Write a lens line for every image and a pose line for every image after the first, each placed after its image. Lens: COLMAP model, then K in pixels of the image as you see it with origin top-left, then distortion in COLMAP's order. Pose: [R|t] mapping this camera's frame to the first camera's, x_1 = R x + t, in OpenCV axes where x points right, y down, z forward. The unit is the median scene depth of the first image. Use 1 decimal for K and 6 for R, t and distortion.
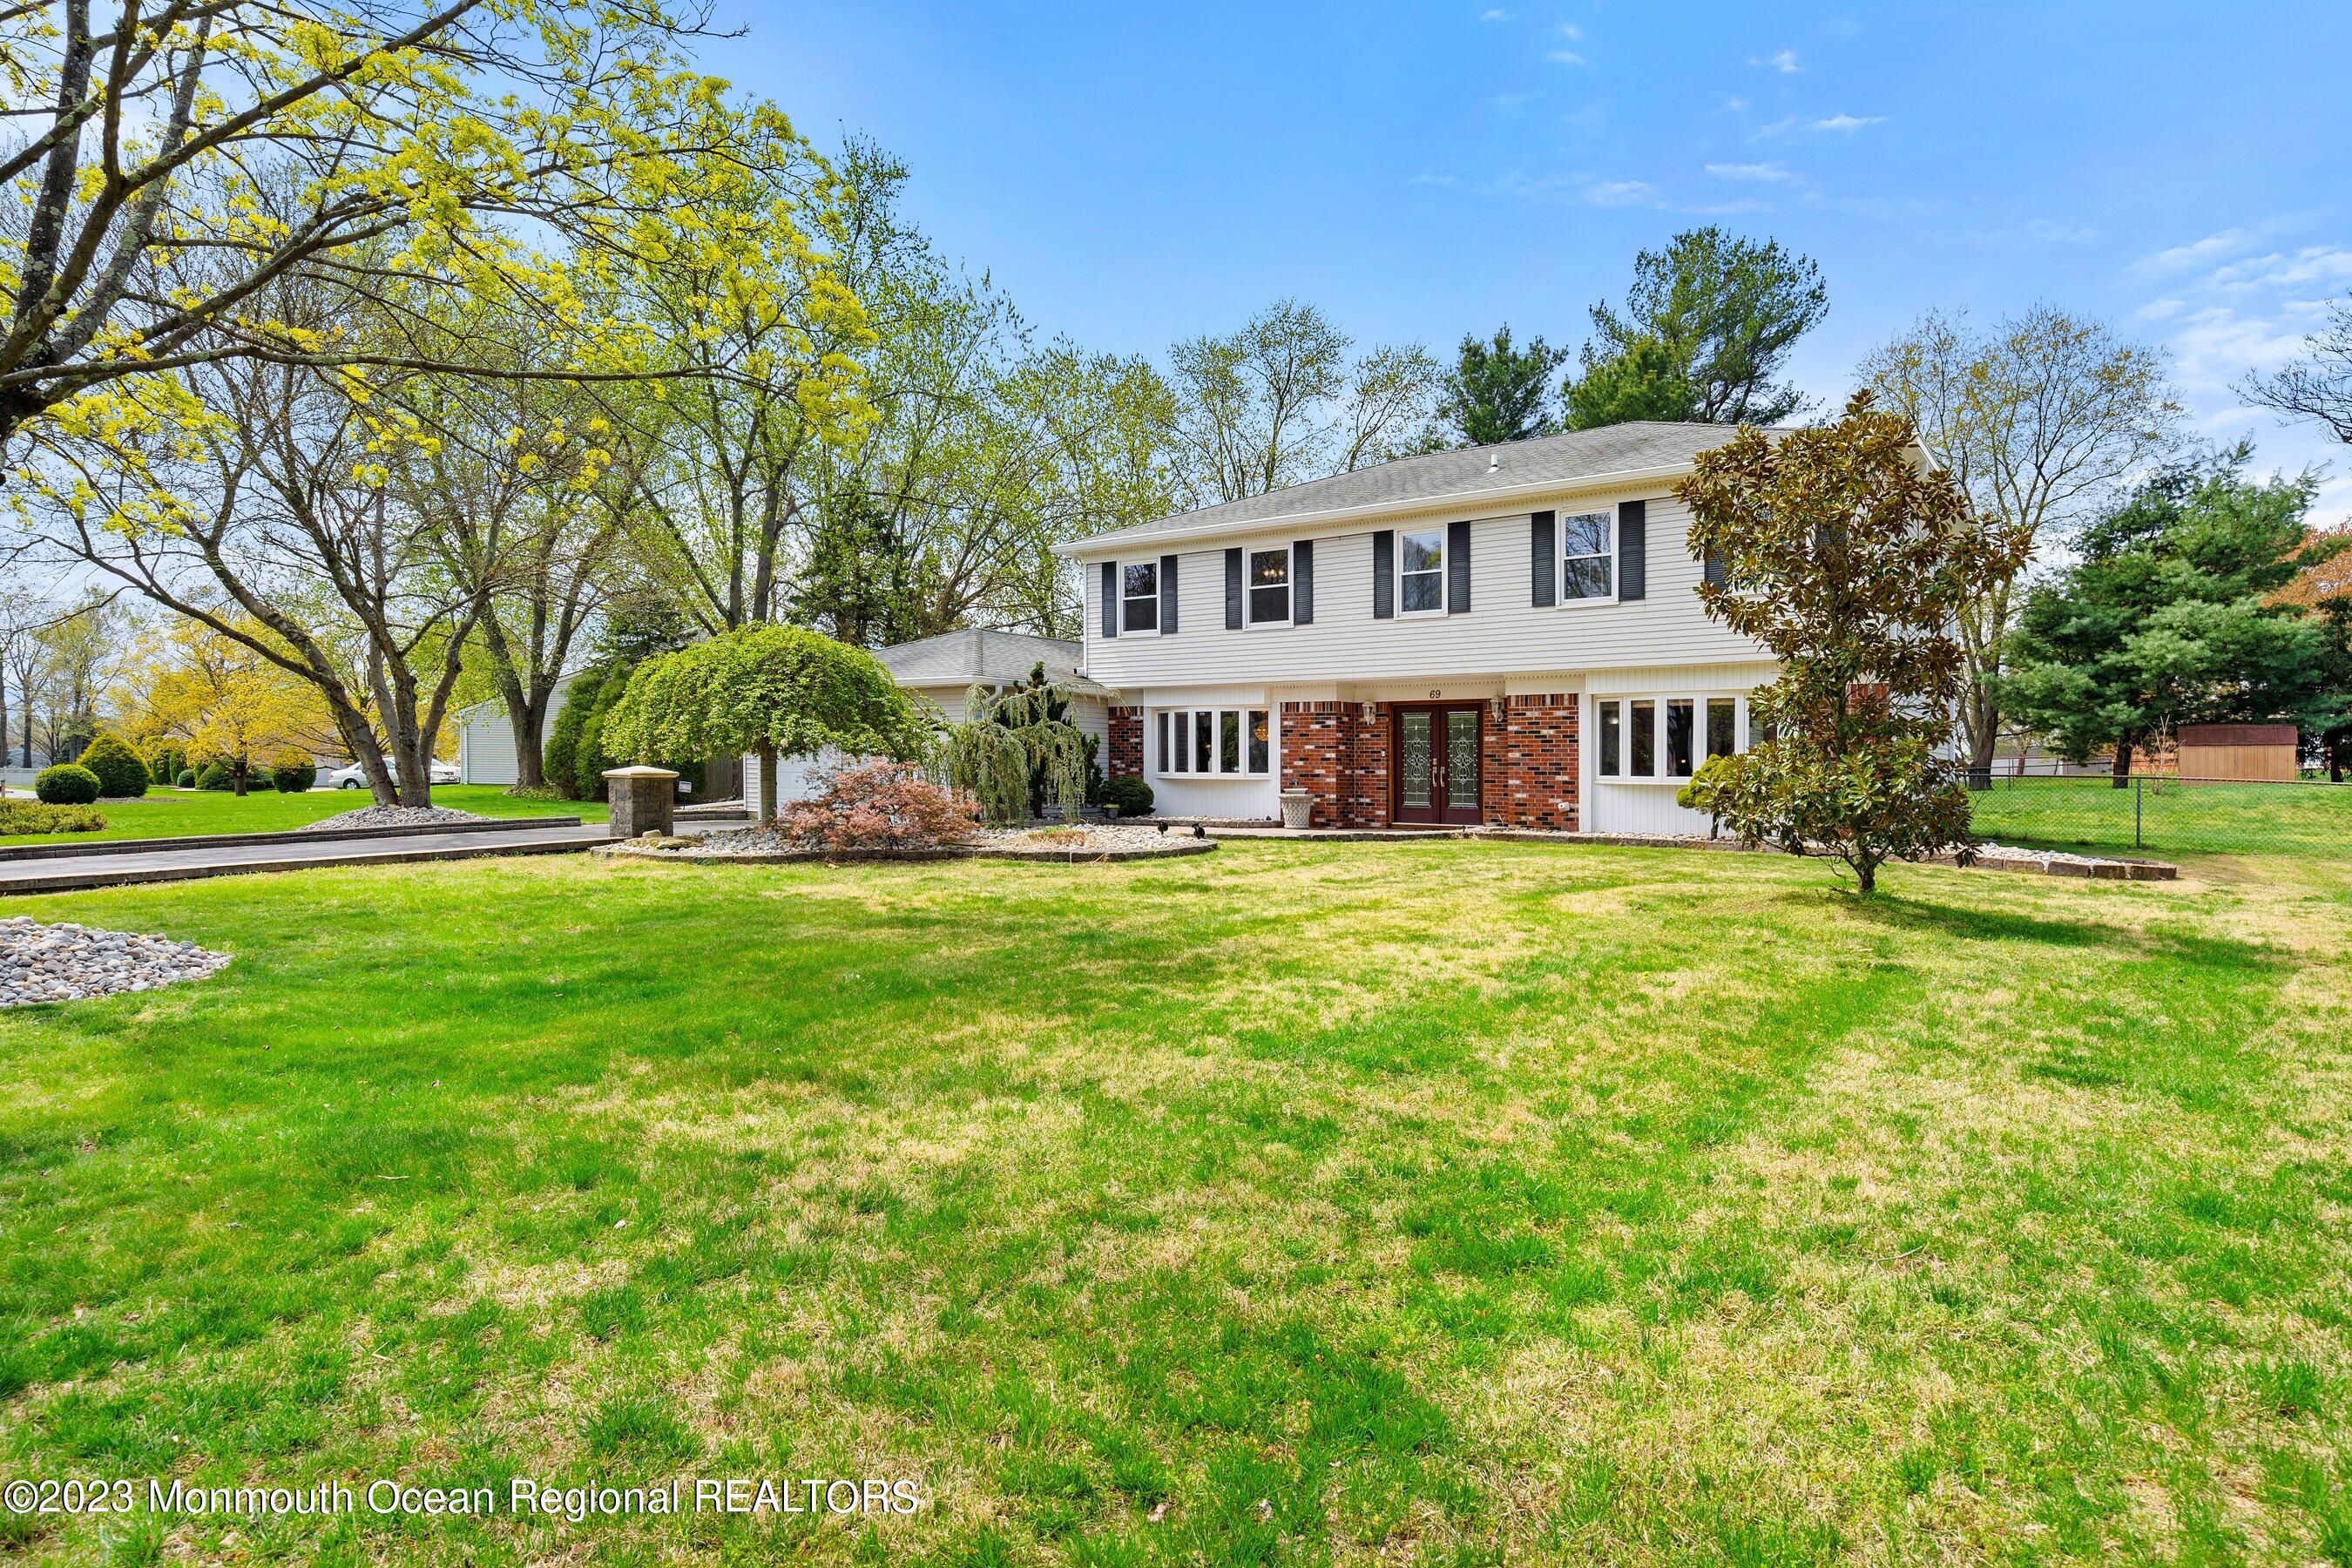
lens RADIAL K [[1248.4, 0, 1176.0], [0, 1248.4, 784.0], [0, 0, 1]] dist [-0.000949, -0.000001]
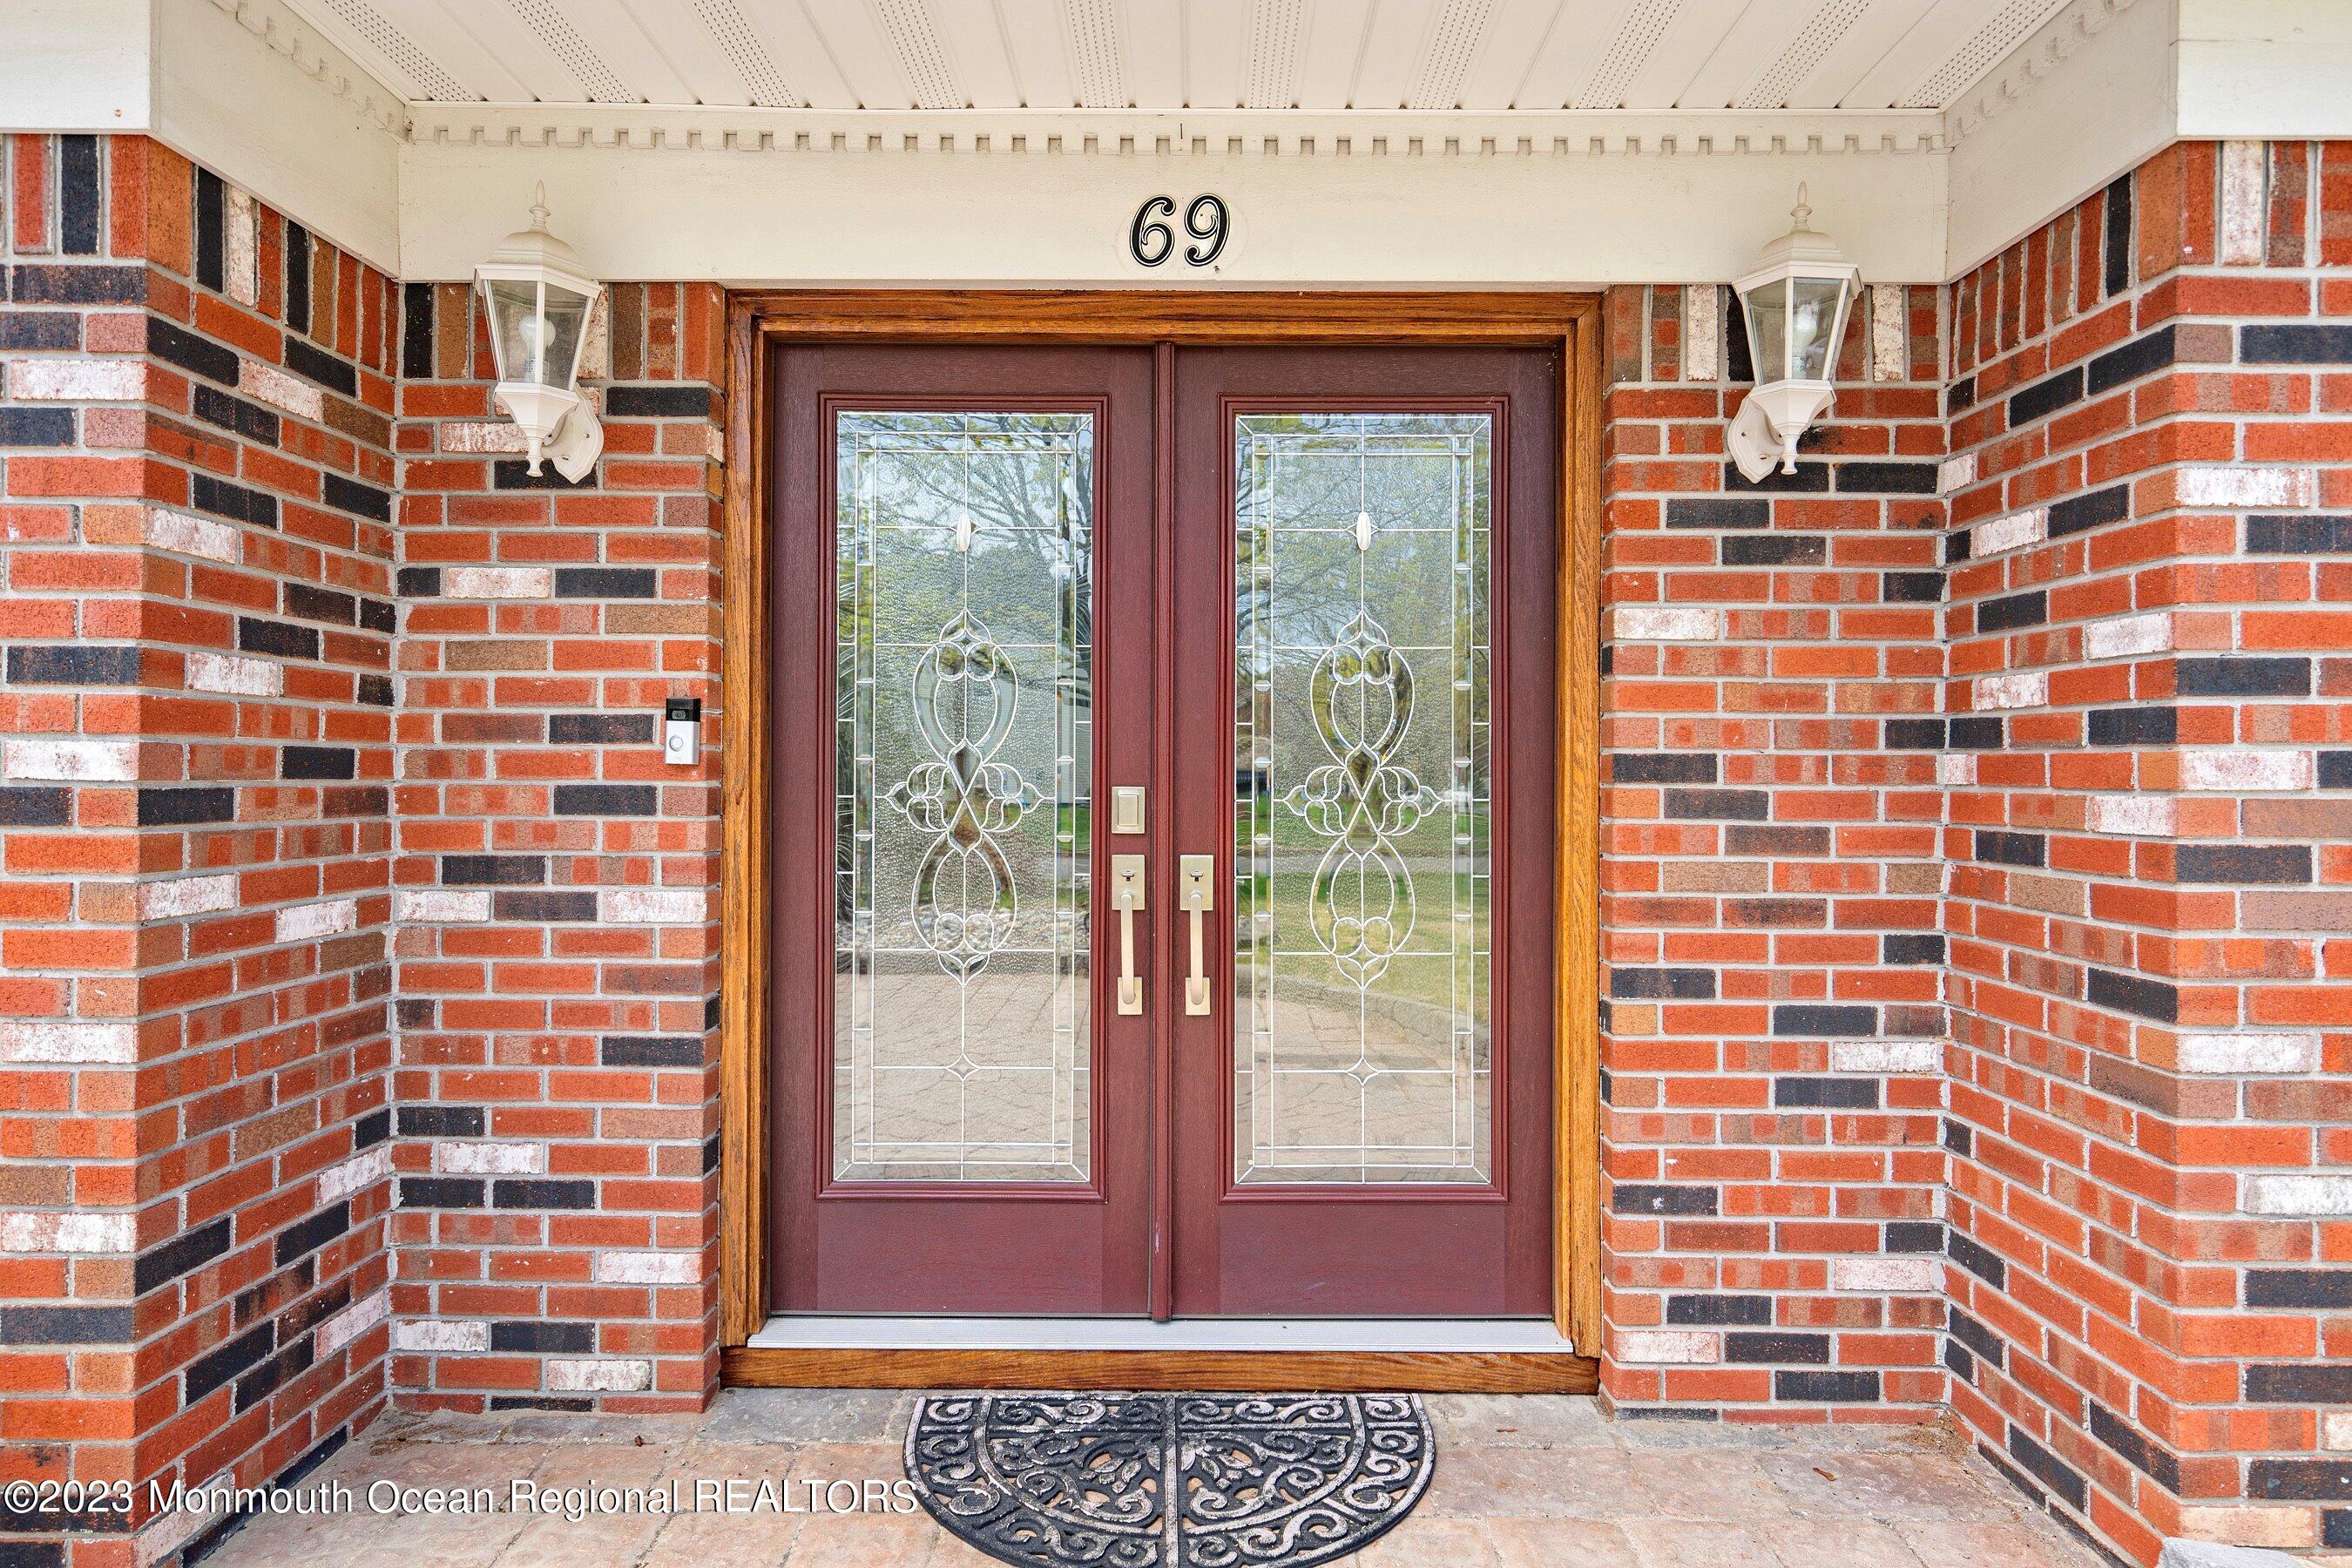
lens RADIAL K [[1421.4, 0, 1176.0], [0, 1421.4, 784.0], [0, 0, 1]] dist [0.019398, -0.000695]
pose [[0.822793, -0.003626, 0.568330, 0.134824], [0.006080, 0.999979, -0.002422, -0.021050], [-0.568309, 0.005448, 0.822797, 0.899759]]
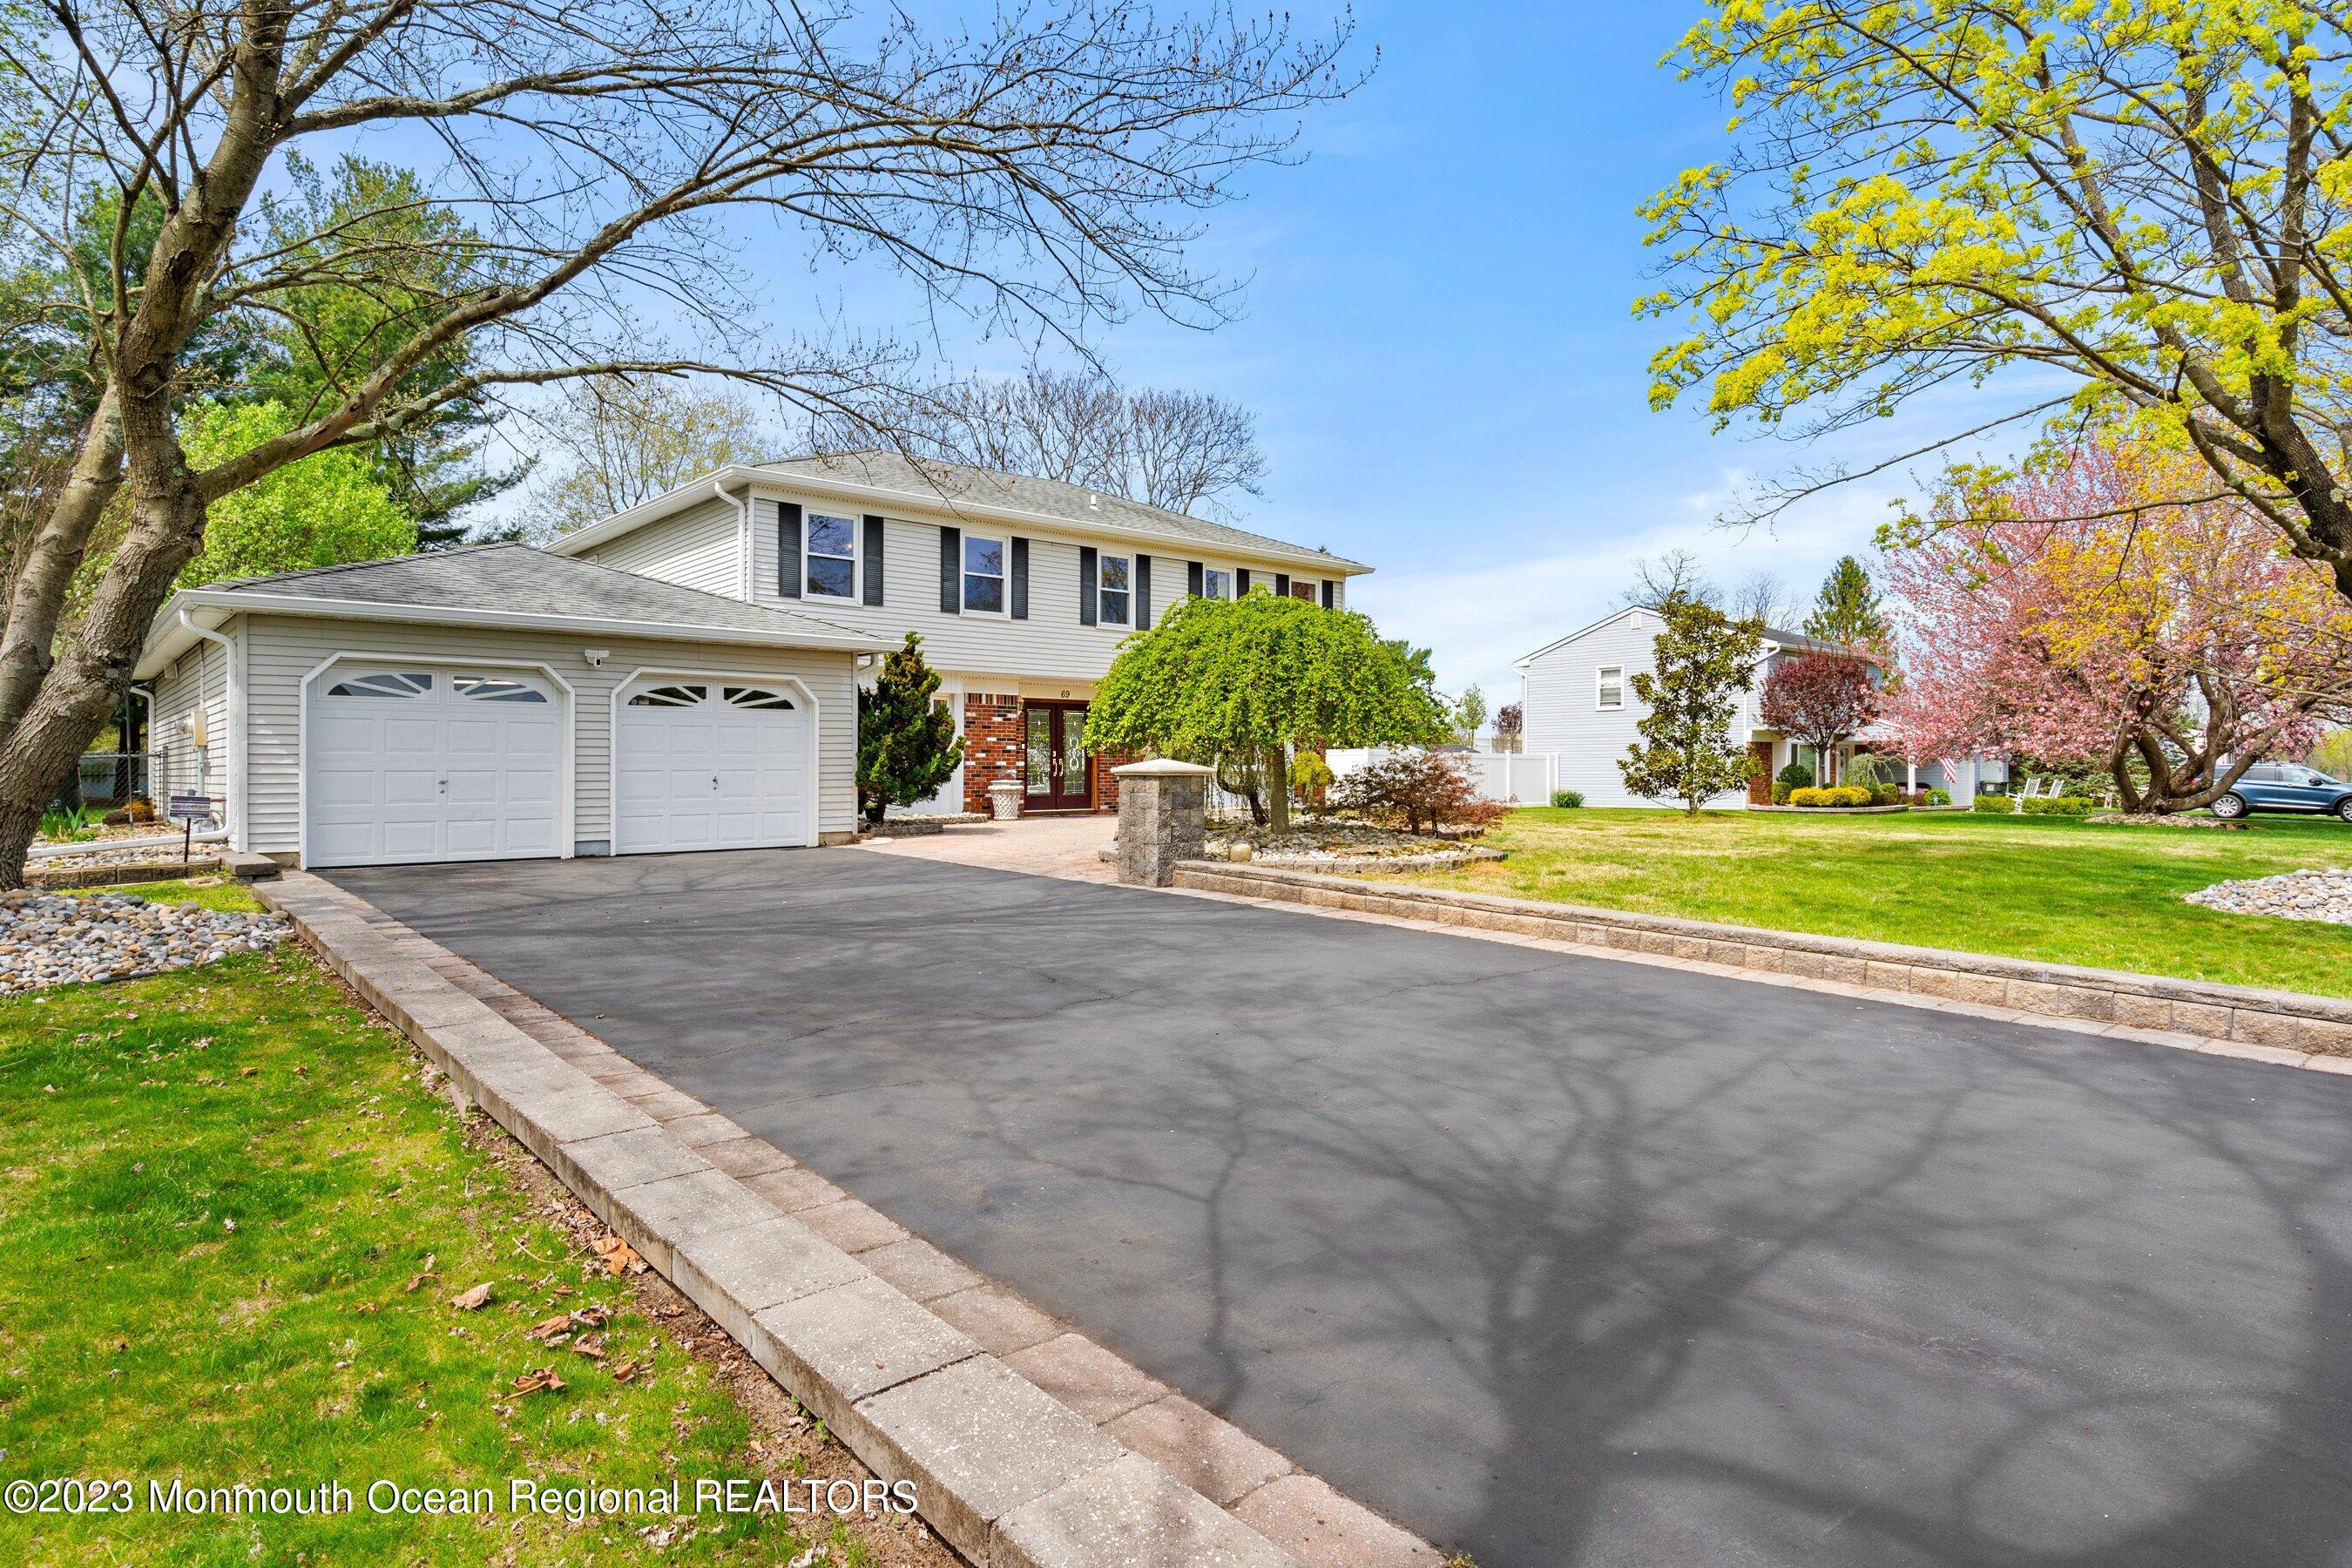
lens RADIAL K [[1248.4, 0, 1176.0], [0, 1248.4, 784.0], [0, 0, 1]] dist [-0.000949, -0.000001]
pose [[0.235835, -0.022780, 0.971526, -0.879038], [0.003531, 0.999739, 0.022584, -0.016099], [-0.971787, -0.001896, 0.235854, 0.640749]]
